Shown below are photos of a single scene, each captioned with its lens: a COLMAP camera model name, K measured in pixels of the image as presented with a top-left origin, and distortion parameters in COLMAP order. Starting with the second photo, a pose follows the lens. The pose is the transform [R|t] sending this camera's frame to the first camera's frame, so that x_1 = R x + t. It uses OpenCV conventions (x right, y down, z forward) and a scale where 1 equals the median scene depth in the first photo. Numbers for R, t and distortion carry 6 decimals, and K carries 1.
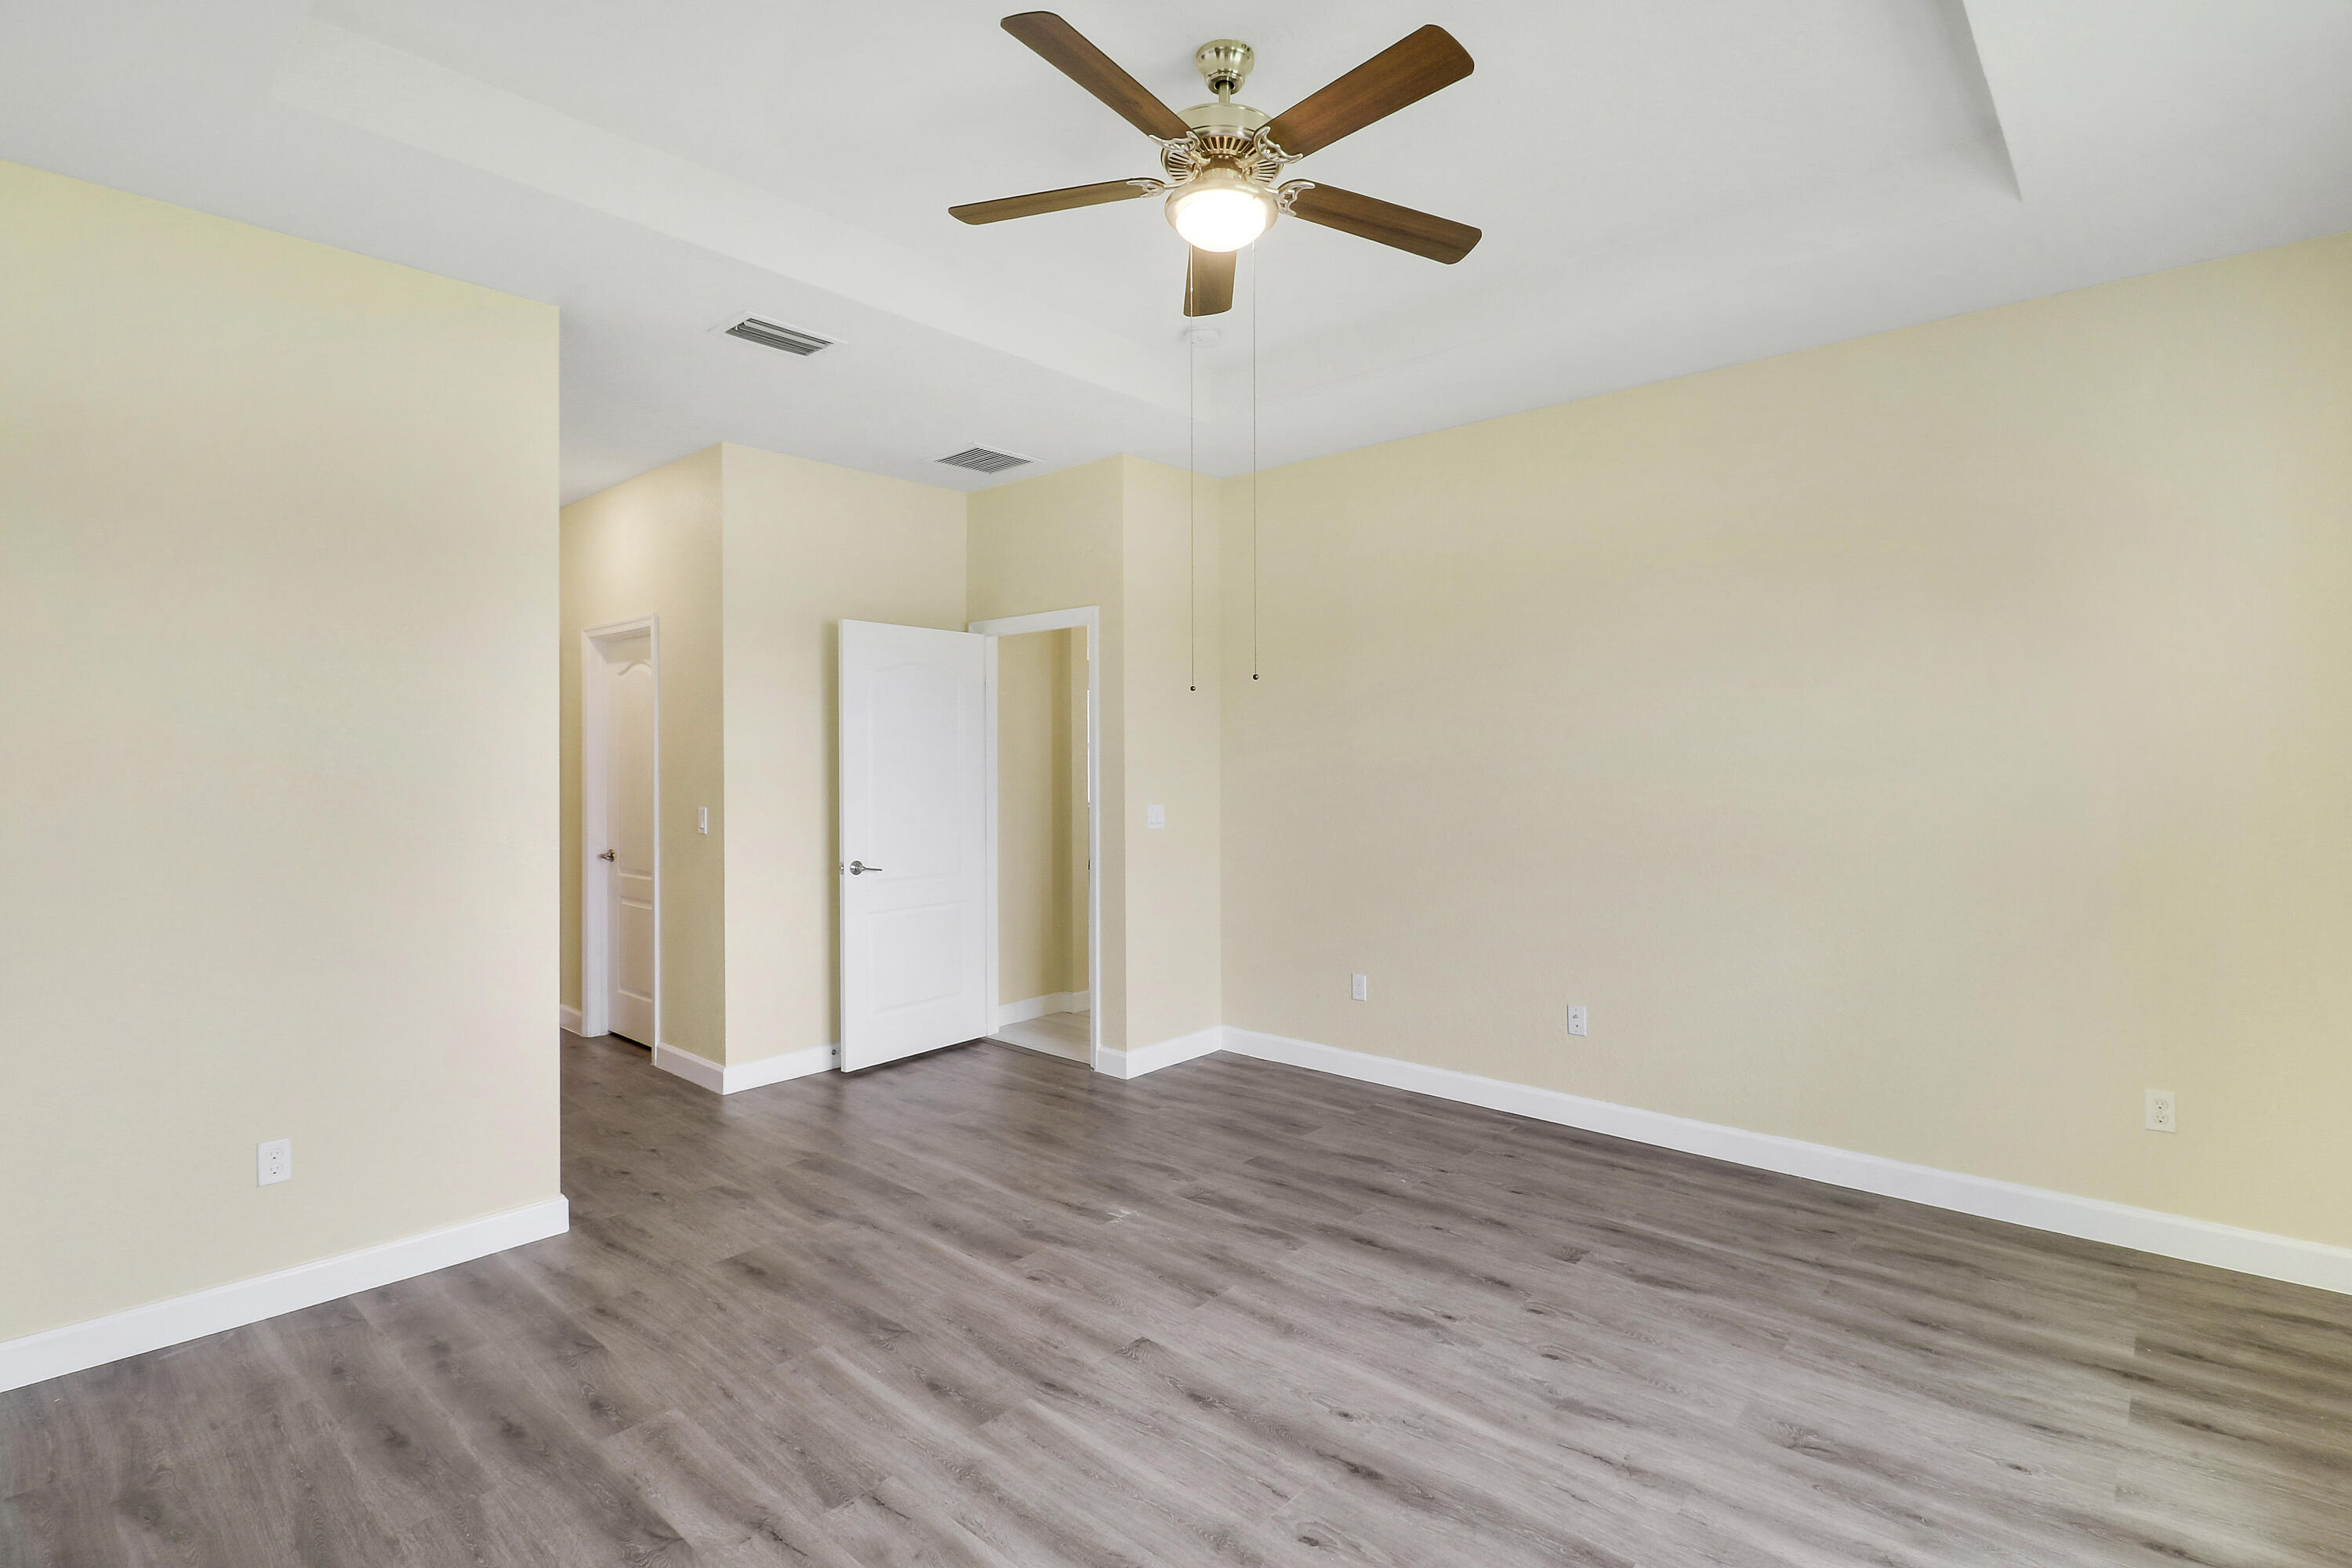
lens RADIAL K [[1091.7, 0, 1192.0], [0, 1091.7, 790.5], [0, 0, 1]] dist [-0.008700, -0.000840]
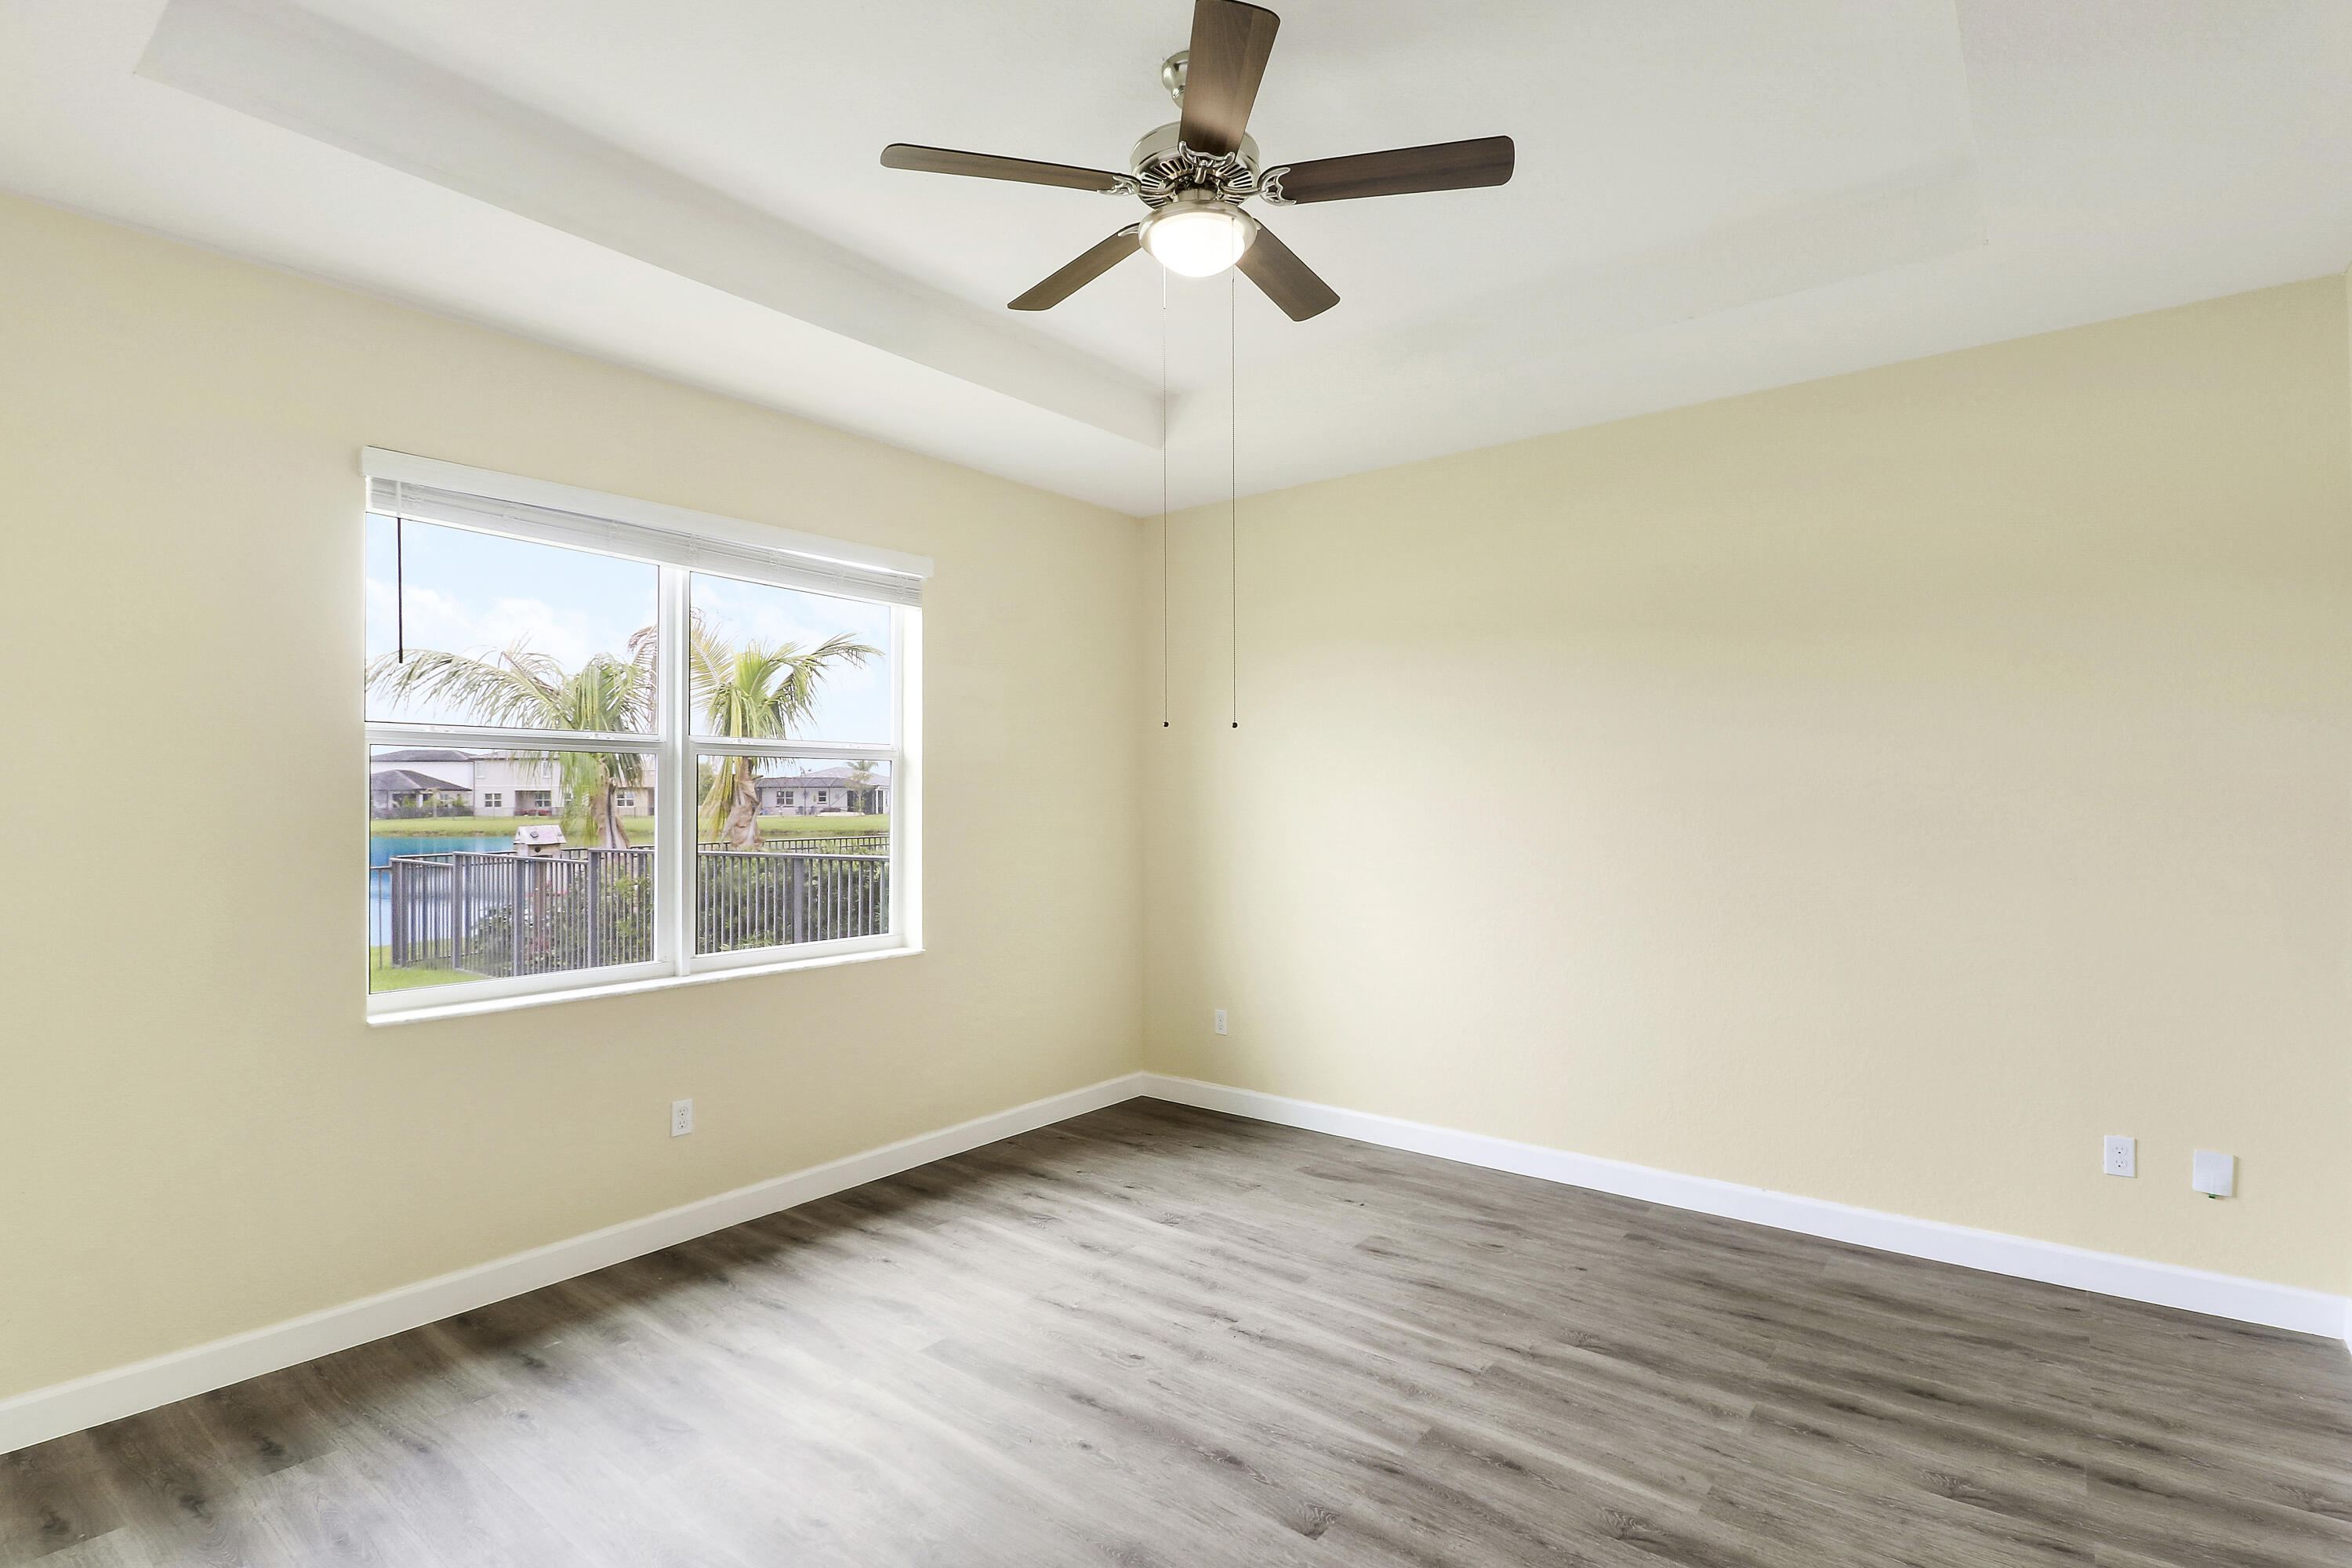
lens RADIAL K [[1118.3, 0, 1216.3], [0, 1118.3, 809.3], [0, 0, 1]] dist [0.002644, -0.016914]
pose [[-0.996329, 0.007976, -0.085237, 0.094855], [0.004903, 0.999333, 0.036194, -0.056027], [0.085468, 0.035643, -0.995703, 1.880320]]
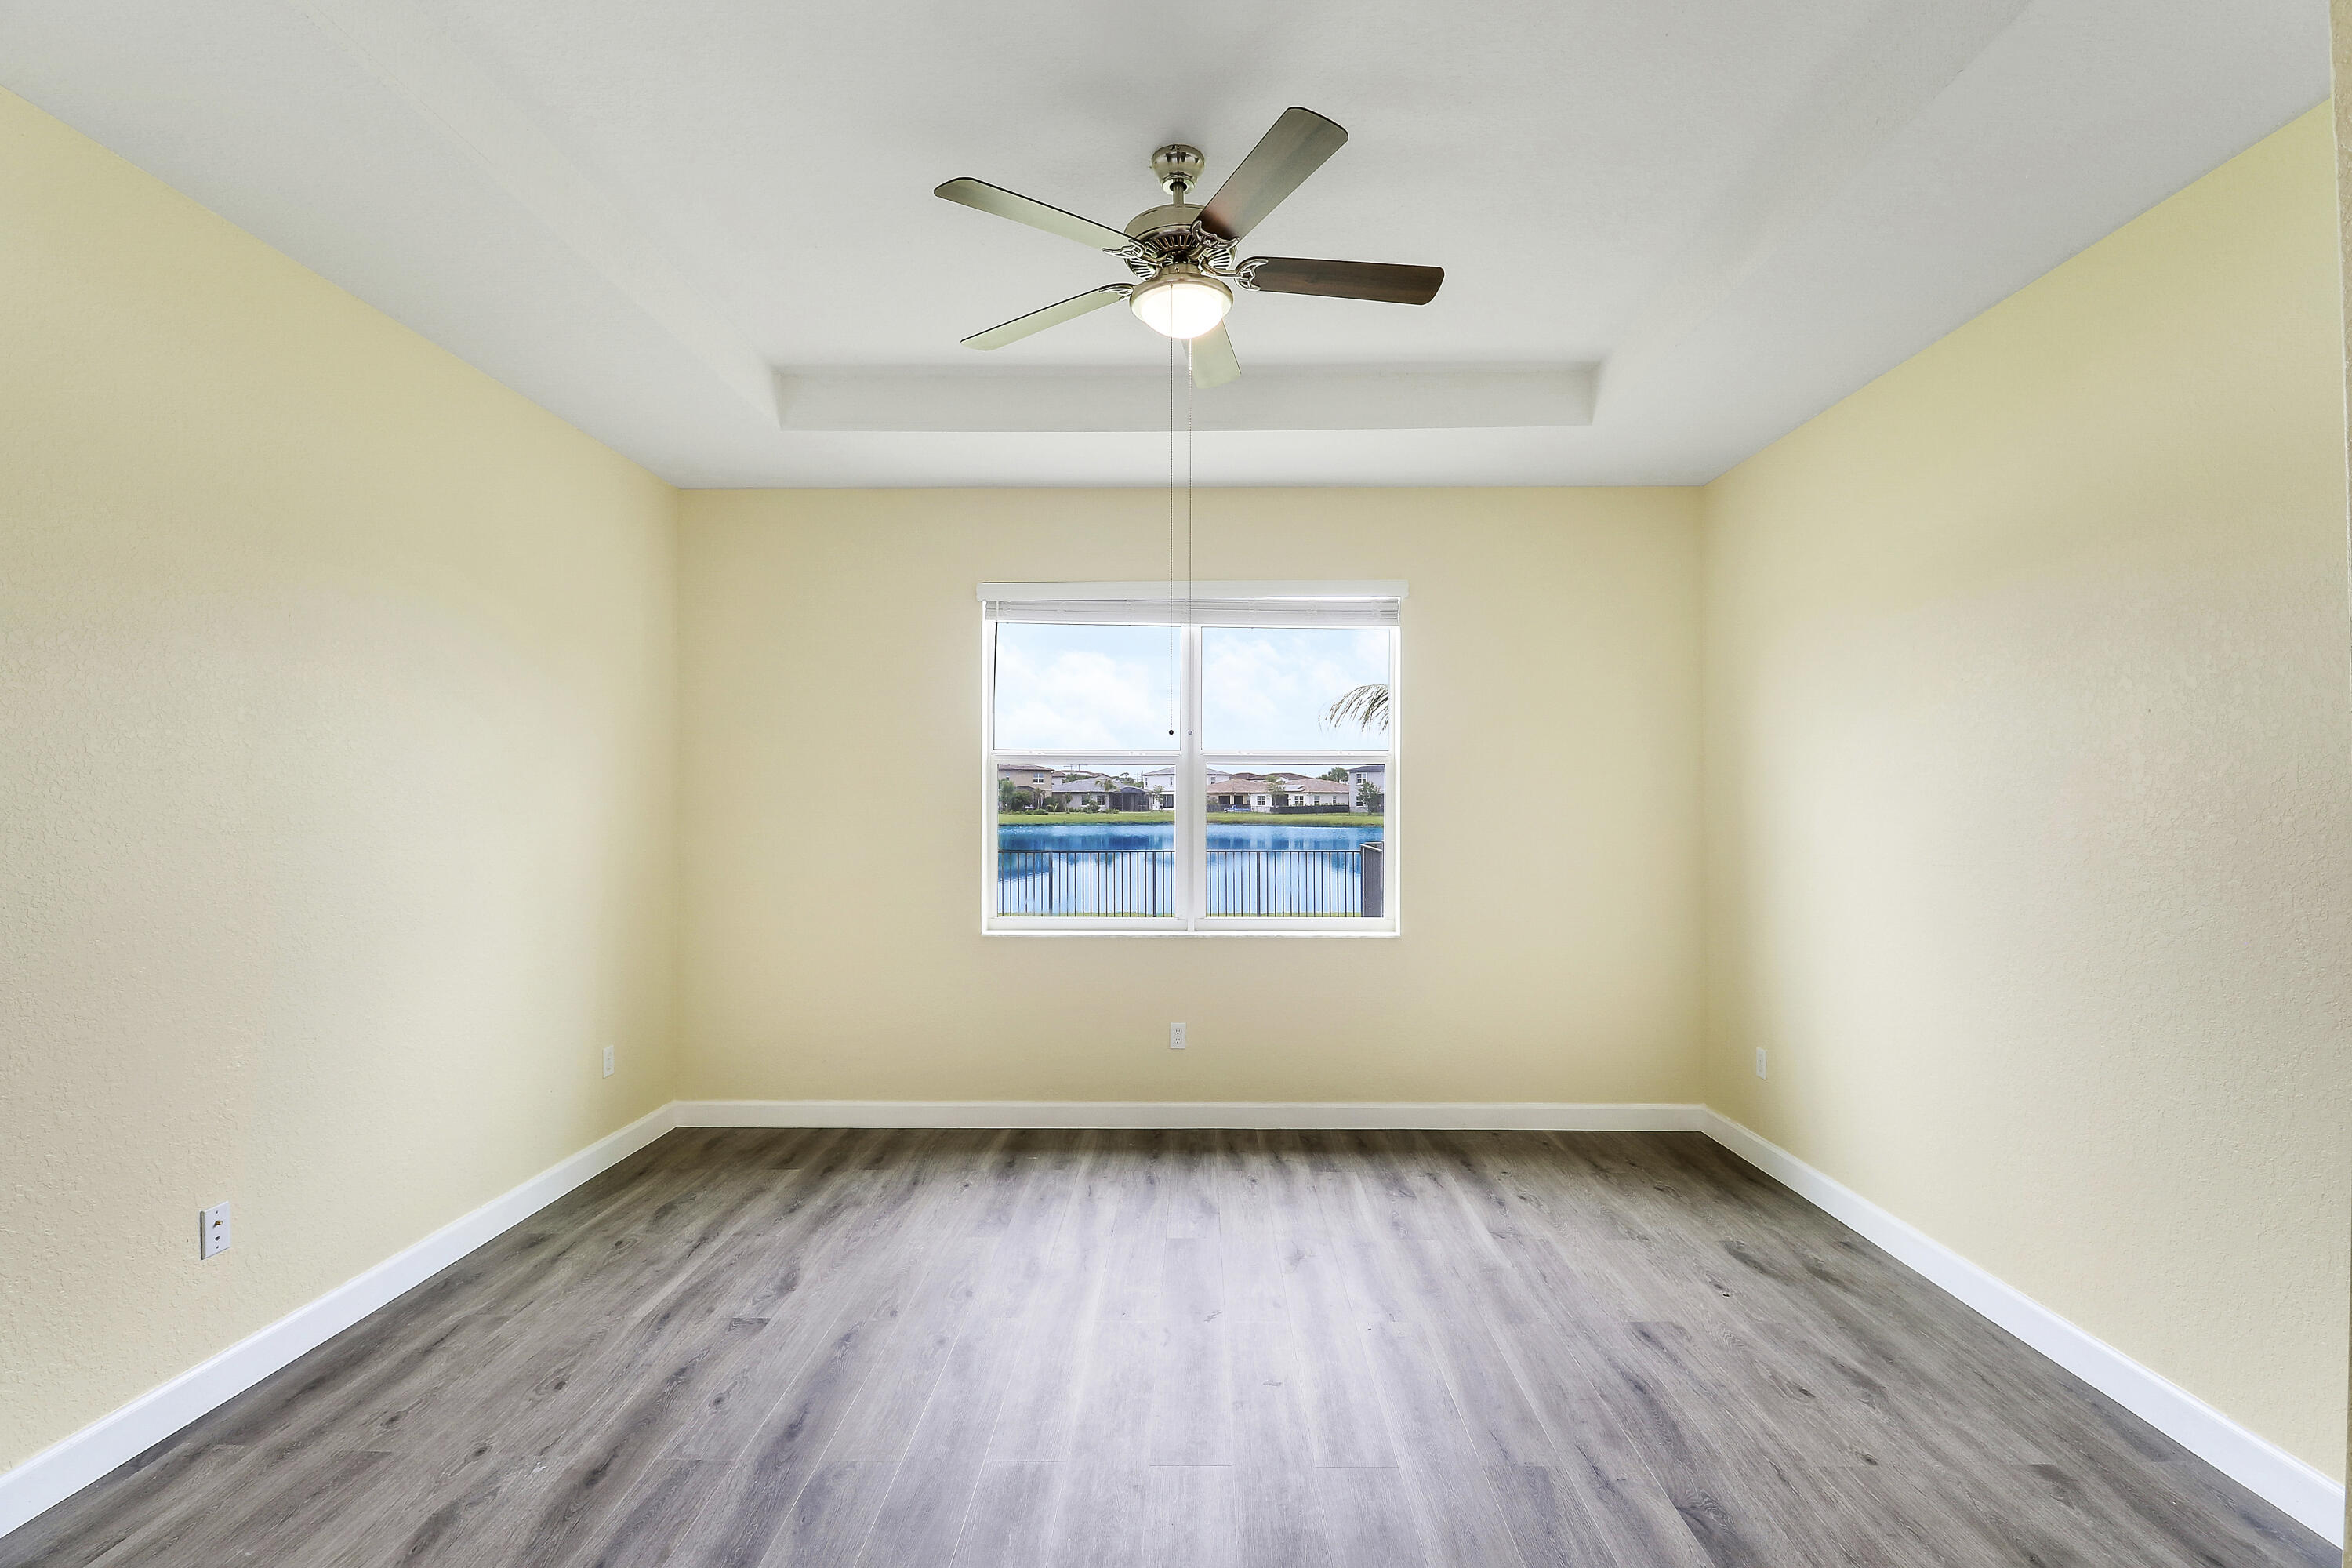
lens RADIAL K [[1108.6, 0, 1199.6], [0, 1108.6, 792.9], [0, 0, 1]] dist [-0.001576, -0.013059]
pose [[-0.661784, 0.010091, 0.749627, -0.779781], [0.022450, 0.999728, 0.006362, -0.039432], [-0.749359, 0.021040, -0.661830, 1.633787]]
